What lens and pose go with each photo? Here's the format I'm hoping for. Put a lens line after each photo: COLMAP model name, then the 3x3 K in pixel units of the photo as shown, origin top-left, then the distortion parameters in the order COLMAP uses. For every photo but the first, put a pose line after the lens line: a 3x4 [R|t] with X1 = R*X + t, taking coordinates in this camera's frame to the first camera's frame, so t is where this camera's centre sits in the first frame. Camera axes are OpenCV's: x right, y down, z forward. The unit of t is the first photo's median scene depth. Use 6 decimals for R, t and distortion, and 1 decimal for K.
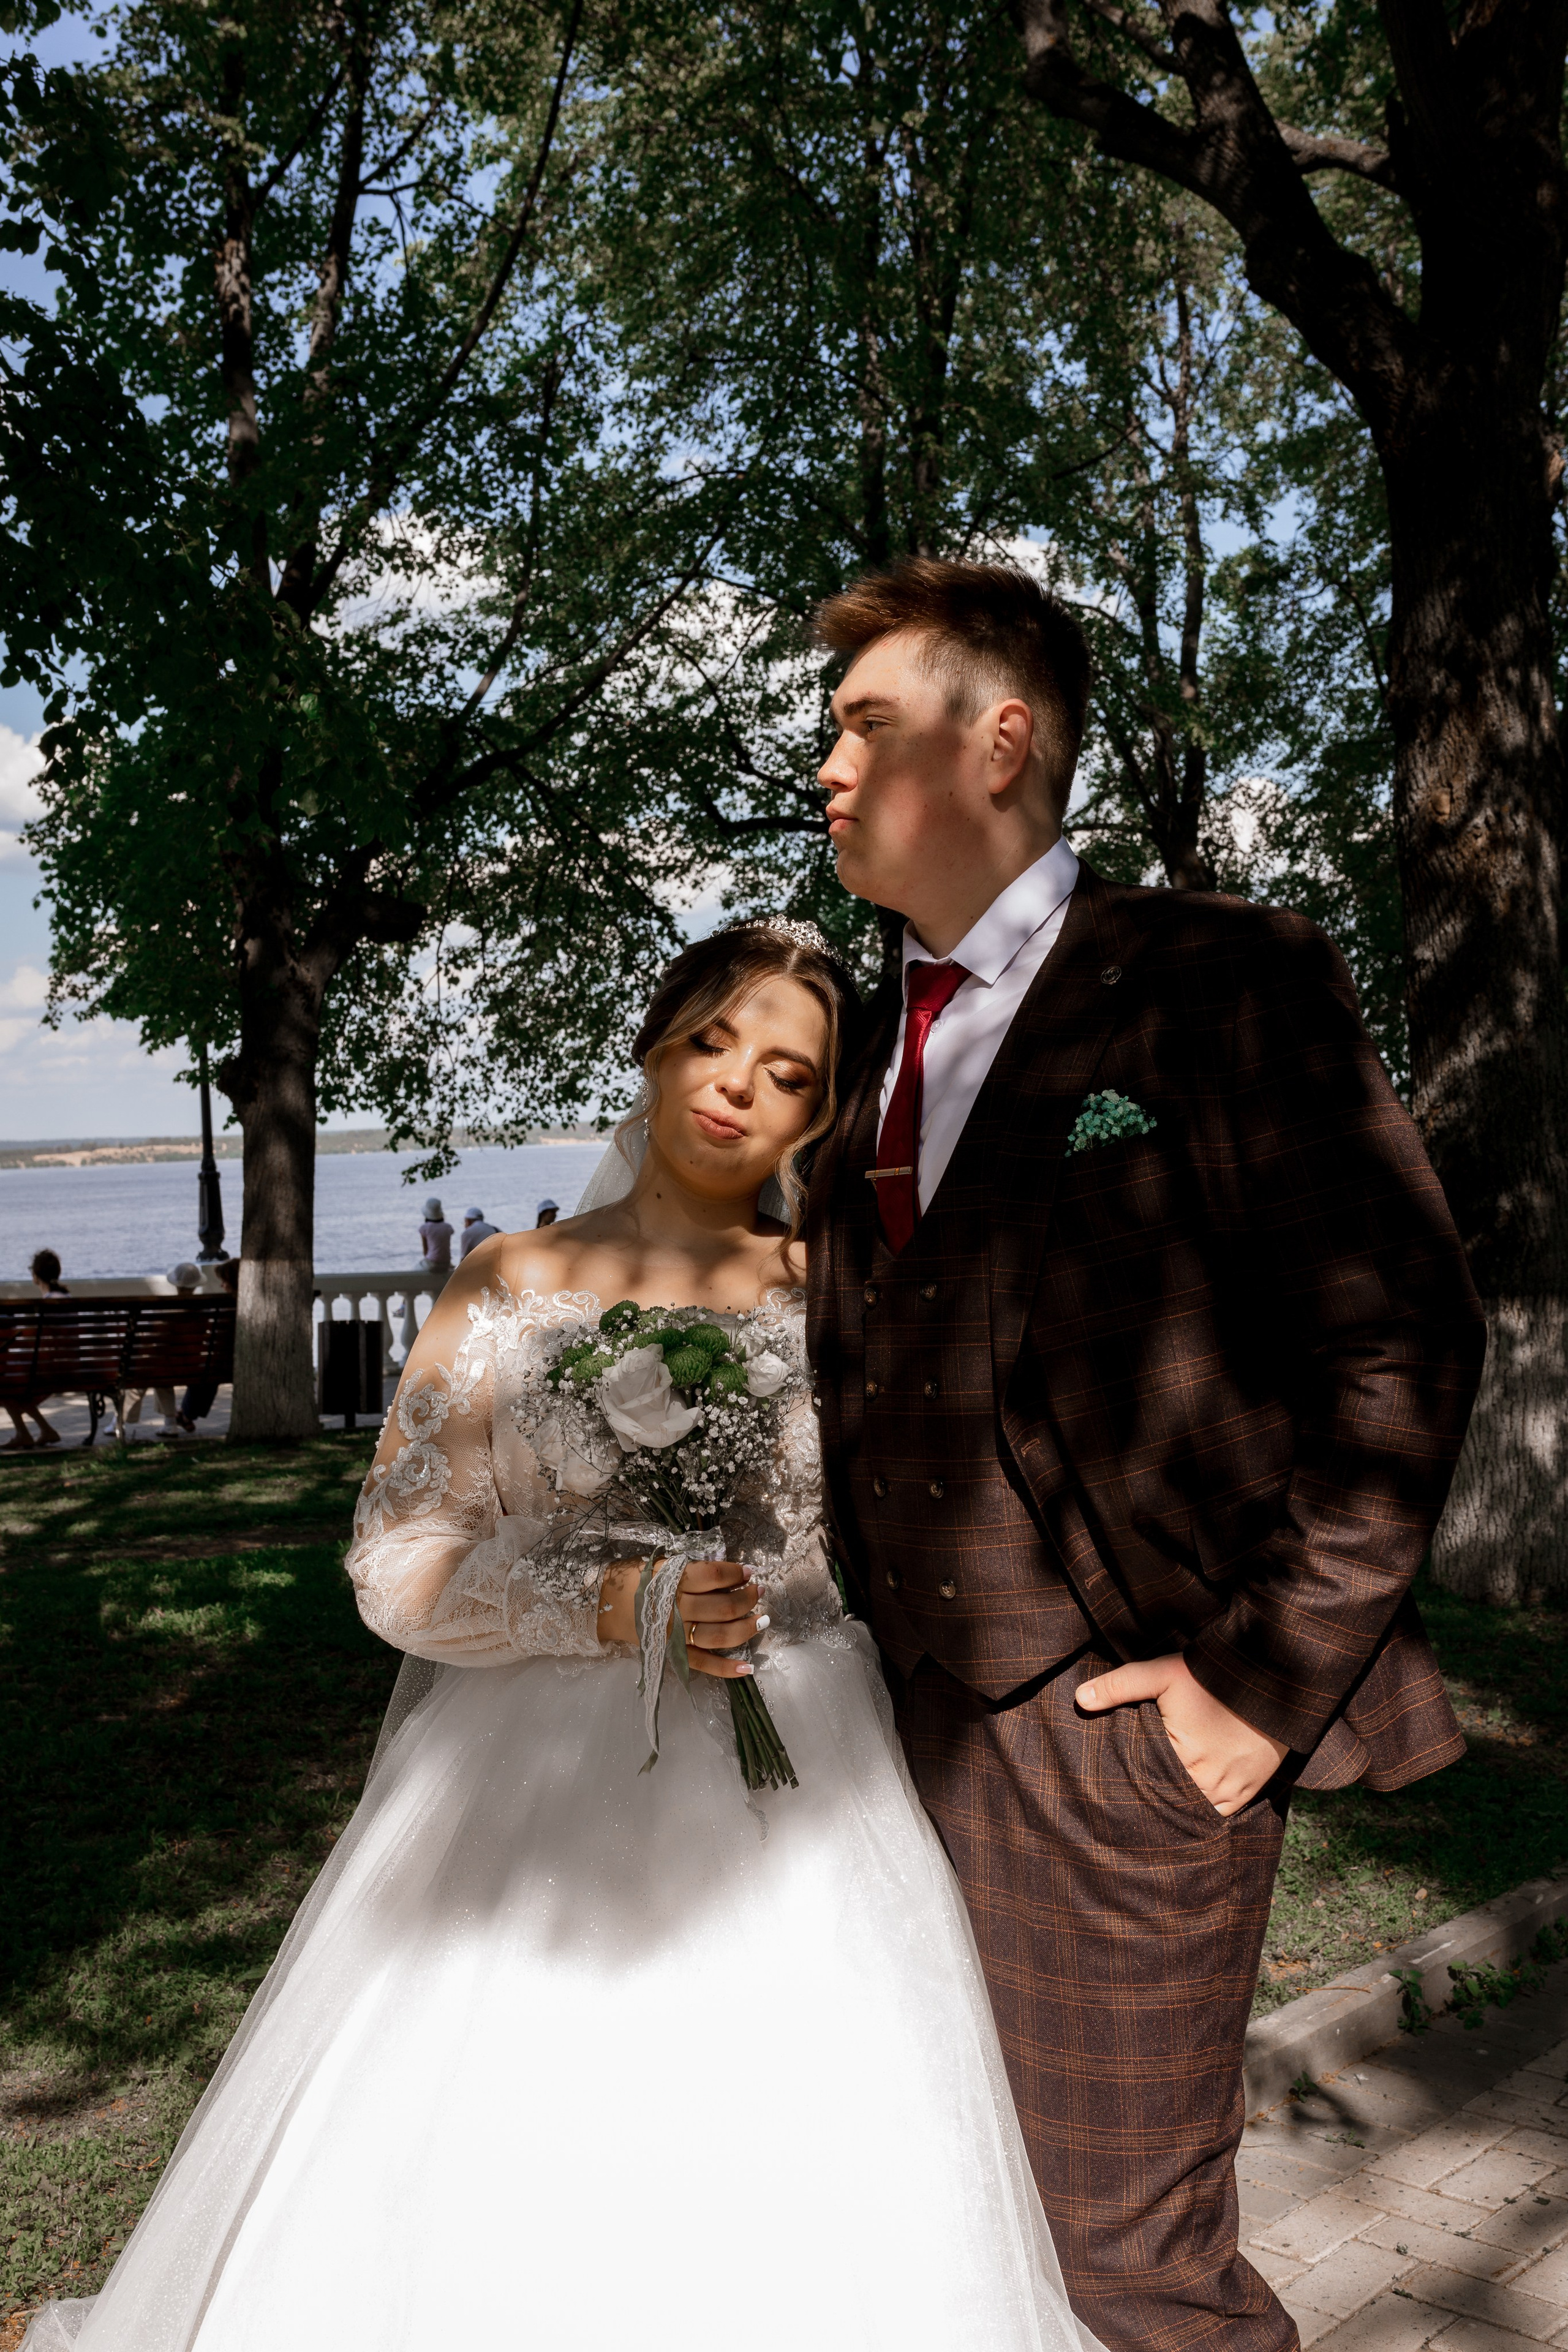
lens RADIAL K [[2319.8, 0, 784.0], [0, 2319.8, 1176.0], [0, 0, 1]] dist [0.002267, -0.010937]
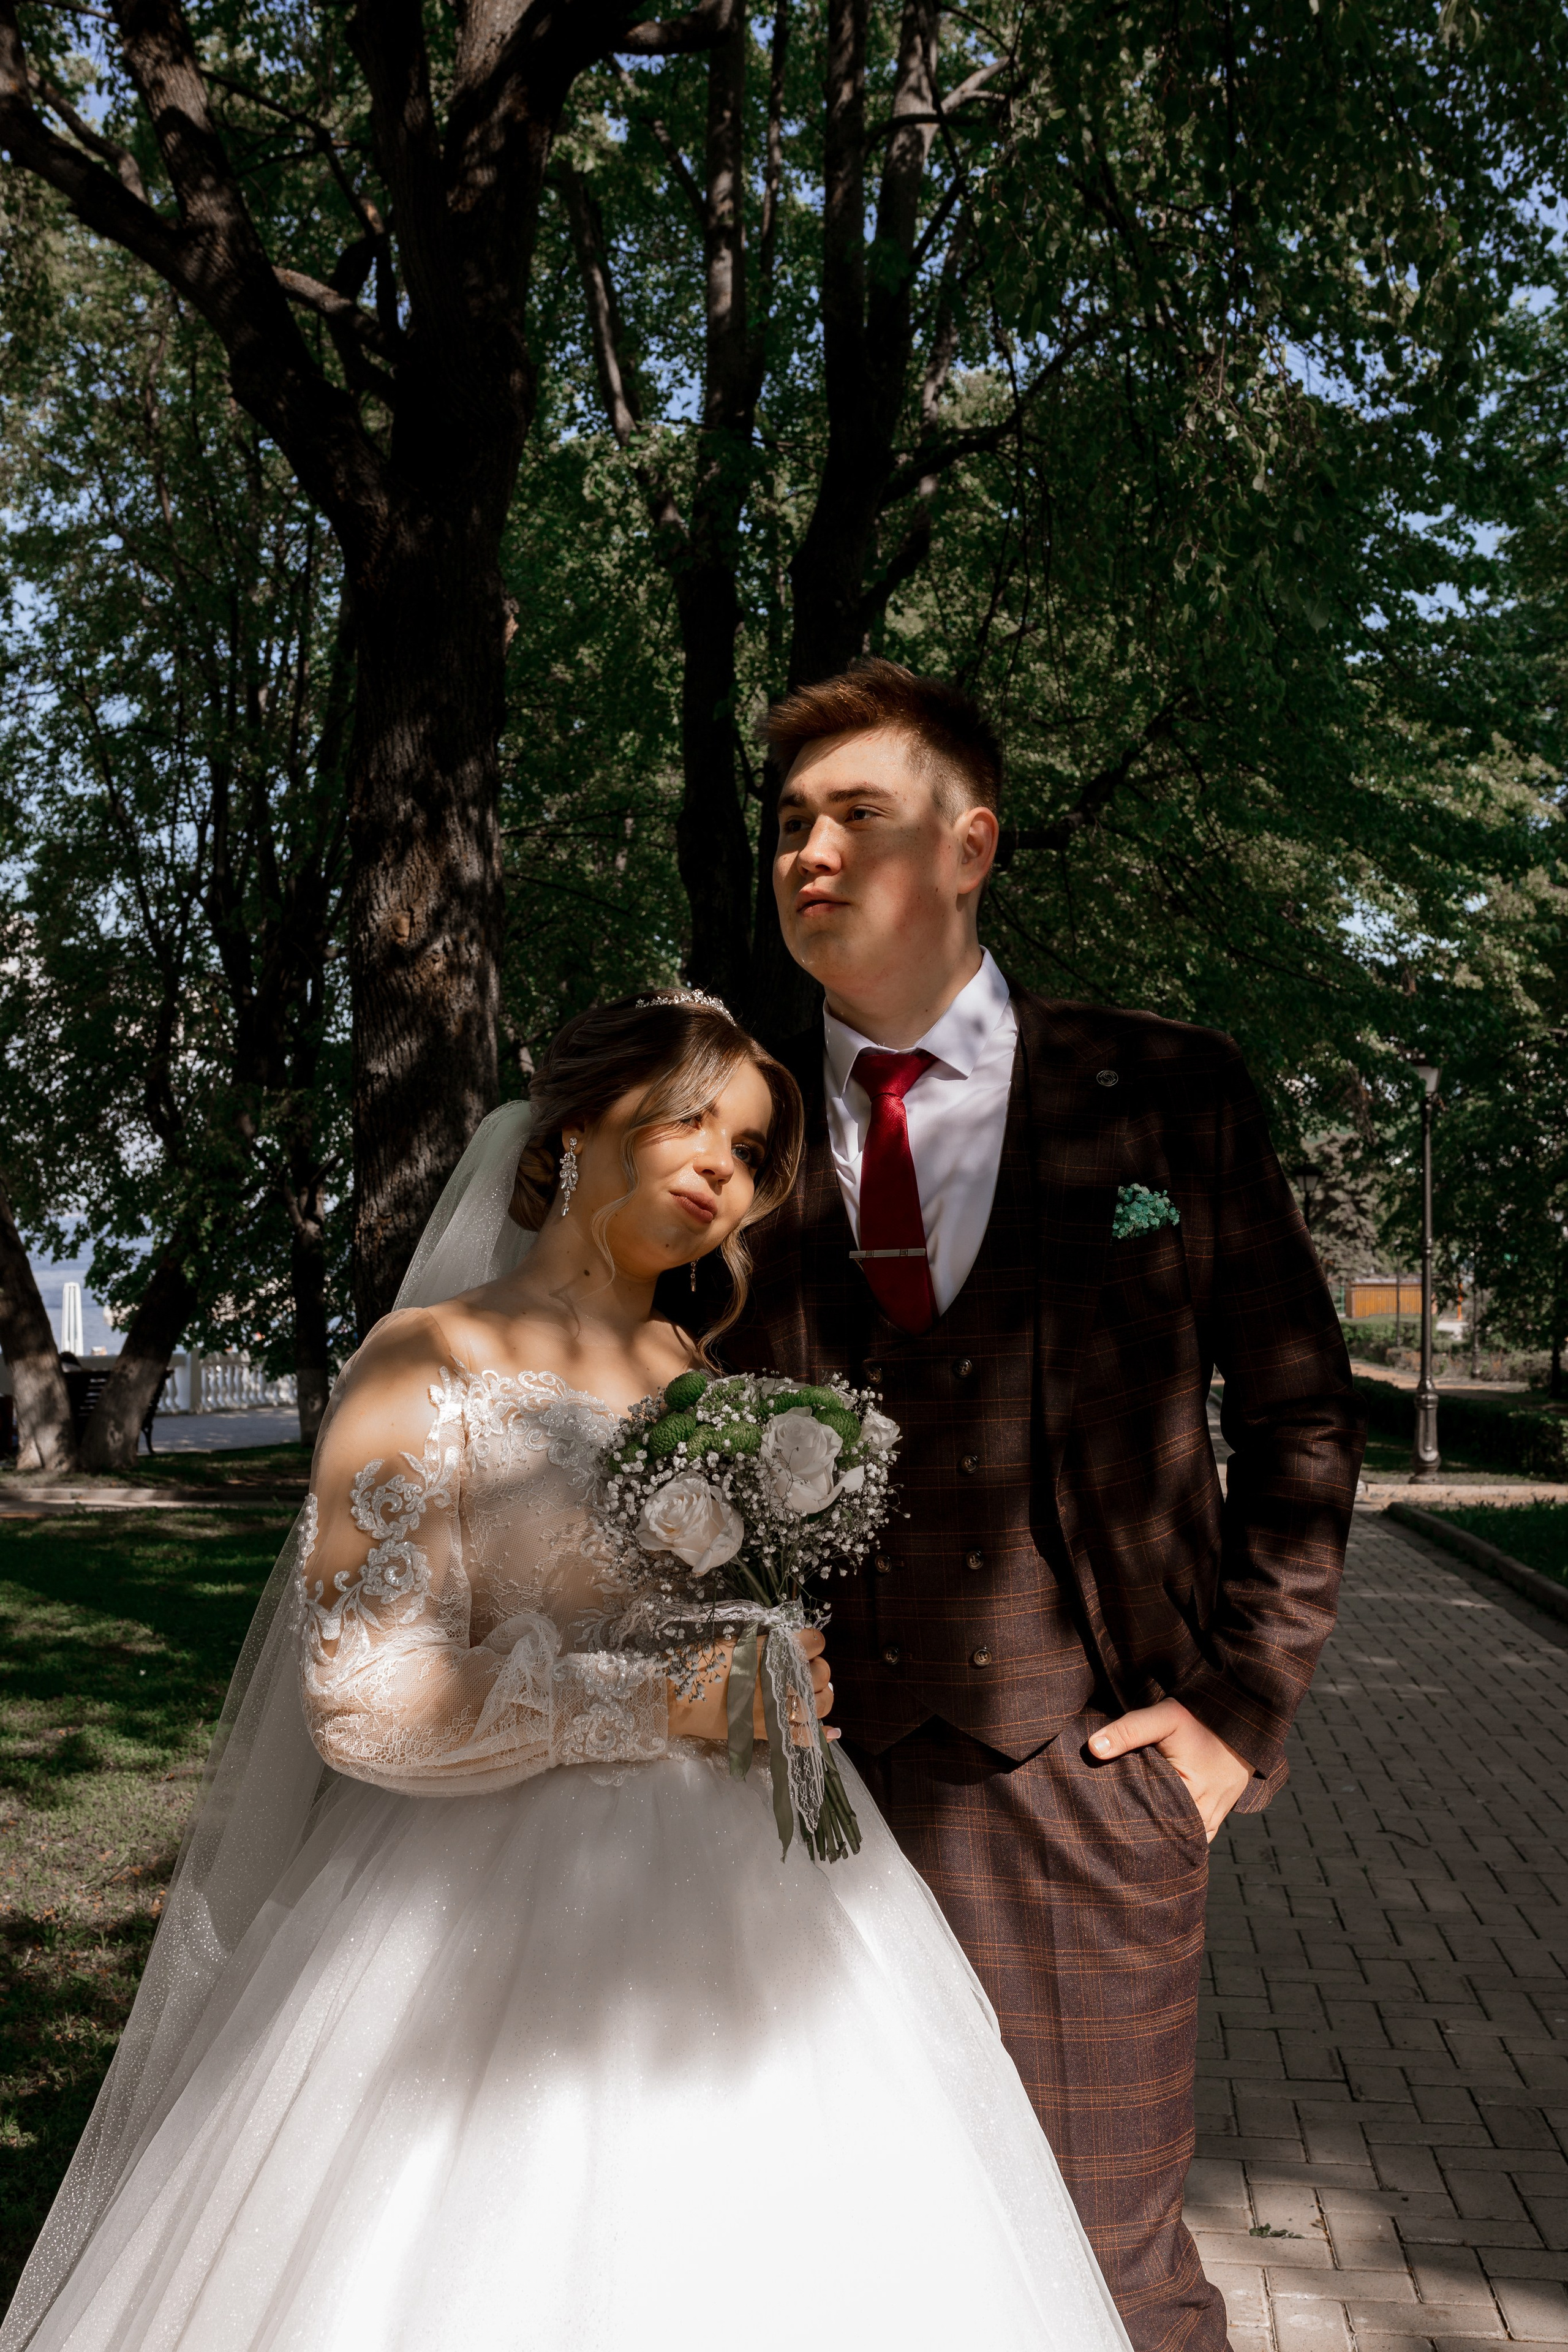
lens RADIAL K [[2319.8, 0, 784.0], [0, 2319.8, 1176.0], [0, 0, 1]] dist [0.002267, -0.010937]
pose [[0.812896, 0.052003, 0.580082, -0.568831], [-0.023060, 0.998099, -0.057162, 0.023183], [-0.581952, 0.033091, 0.812550, 0.185136]]
